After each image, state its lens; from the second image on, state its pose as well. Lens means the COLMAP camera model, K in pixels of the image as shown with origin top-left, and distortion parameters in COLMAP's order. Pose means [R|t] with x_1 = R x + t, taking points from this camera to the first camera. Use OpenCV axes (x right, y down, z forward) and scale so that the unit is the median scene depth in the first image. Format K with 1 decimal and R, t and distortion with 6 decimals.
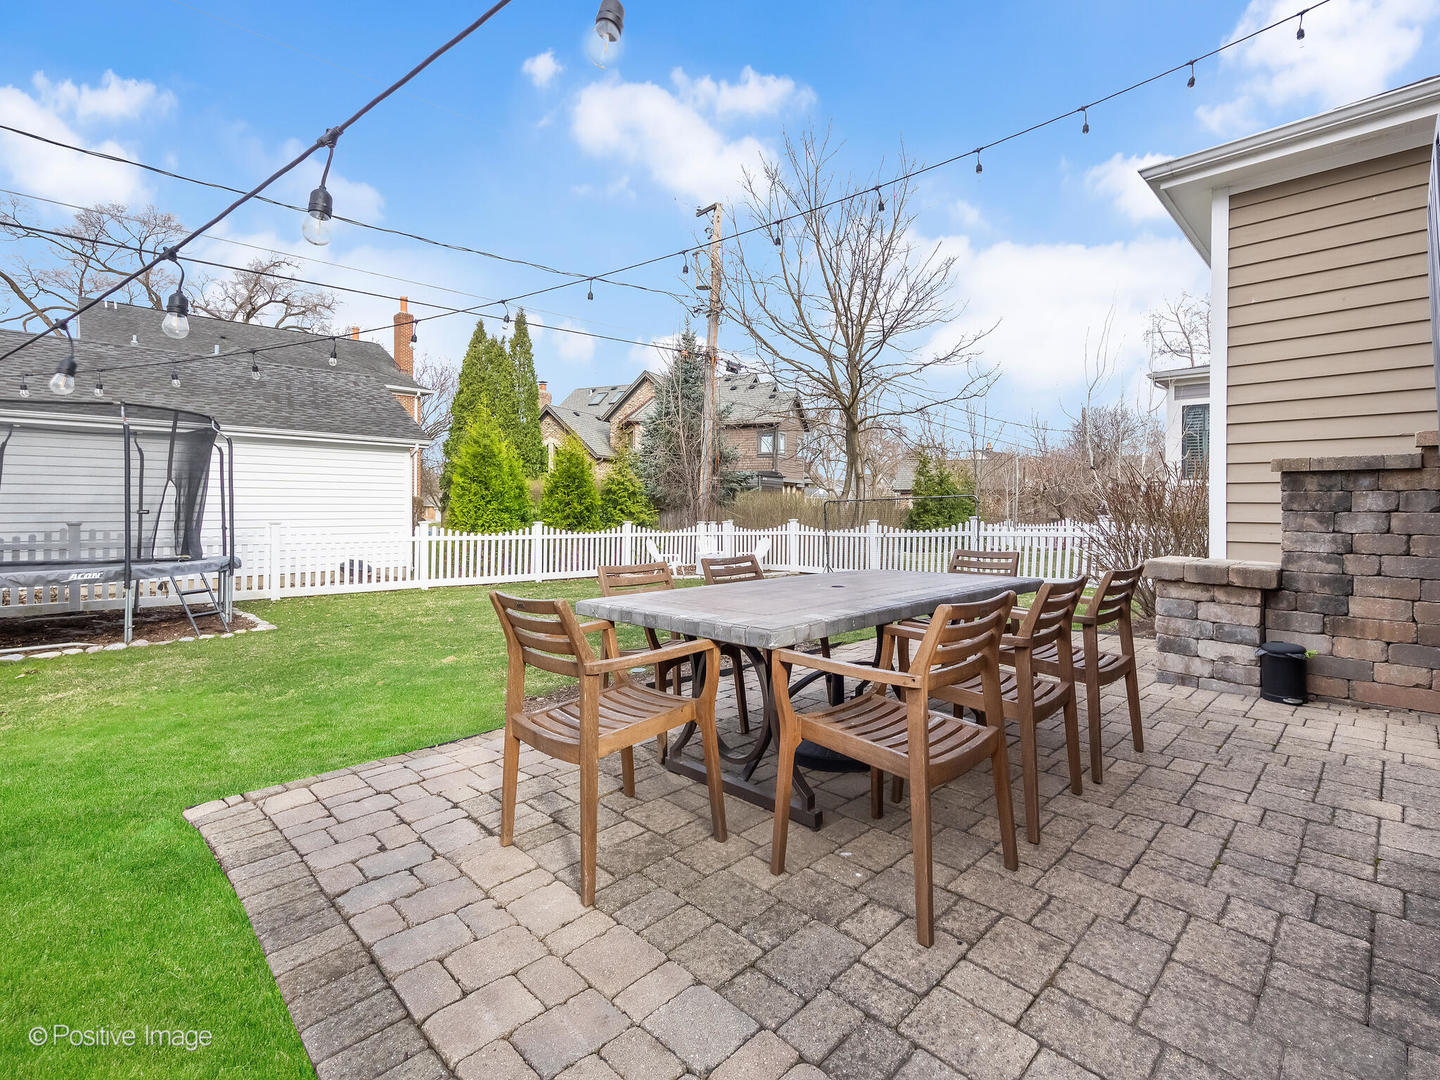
lens RADIAL K [[697.6, 0, 720.0], [0, 697.6, 540.0], [0, 0, 1]] dist [-0.001927, 0.000018]
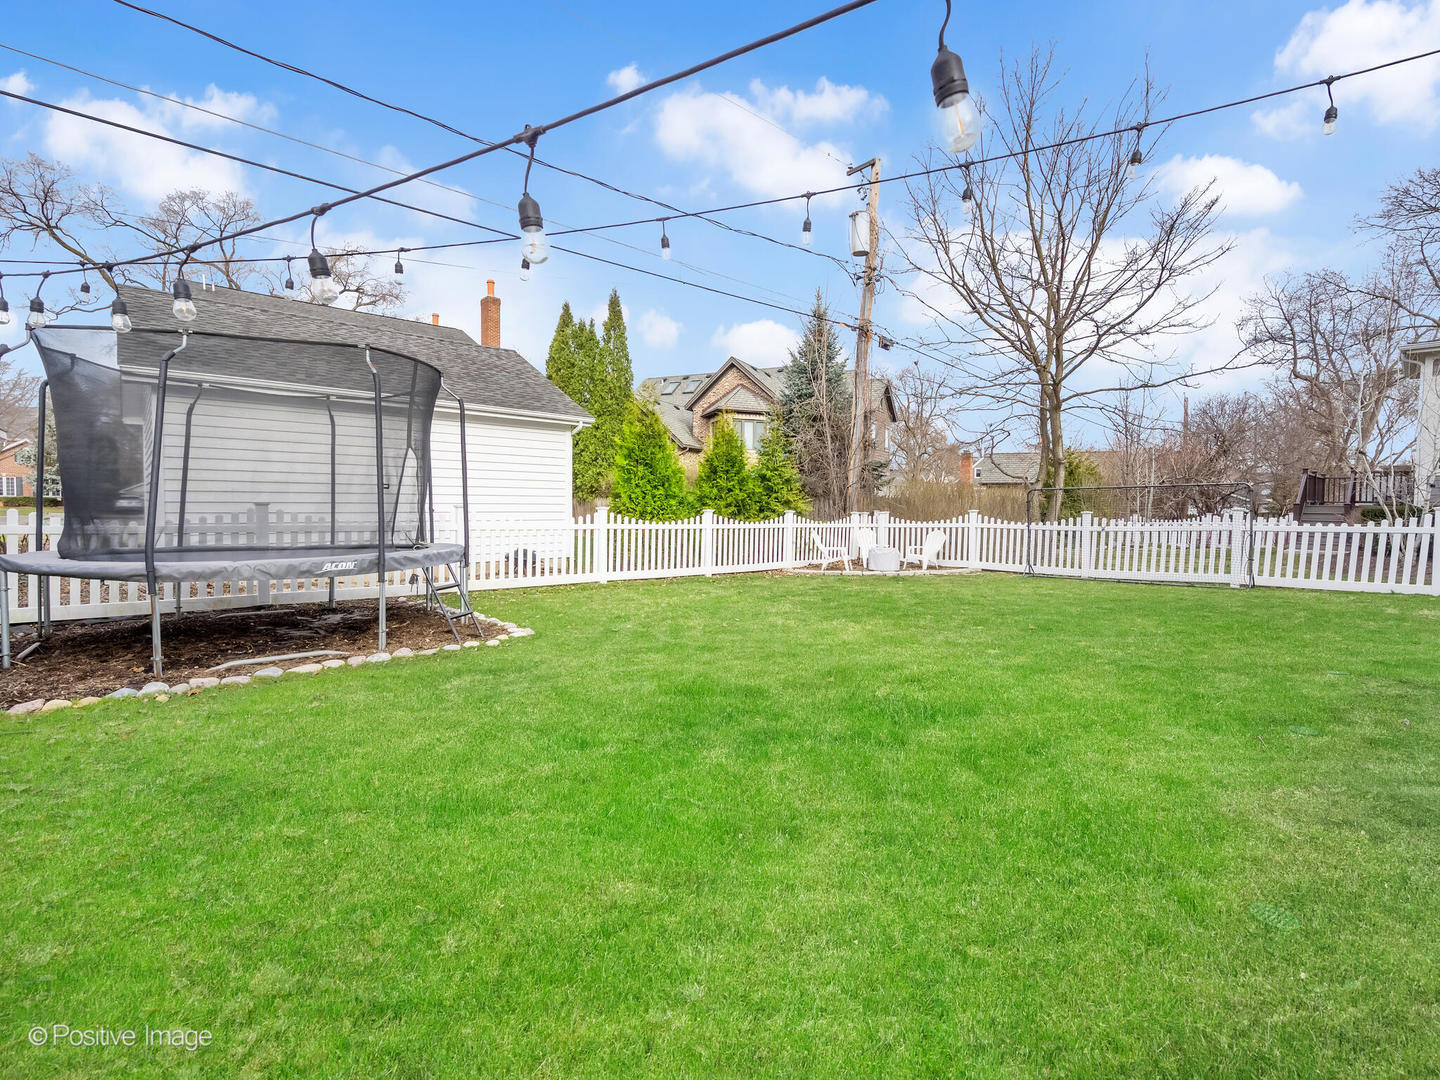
lens RADIAL K [[697.6, 0, 720.0], [0, 697.6, 540.0], [0, 0, 1]] dist [-0.001927, 0.000018]
pose [[0.998394, 0.011731, -0.055426, -0.172082], [-0.011228, 0.999893, 0.009381, 0.003978], [0.055530, -0.008744, 0.998419, 0.092108]]
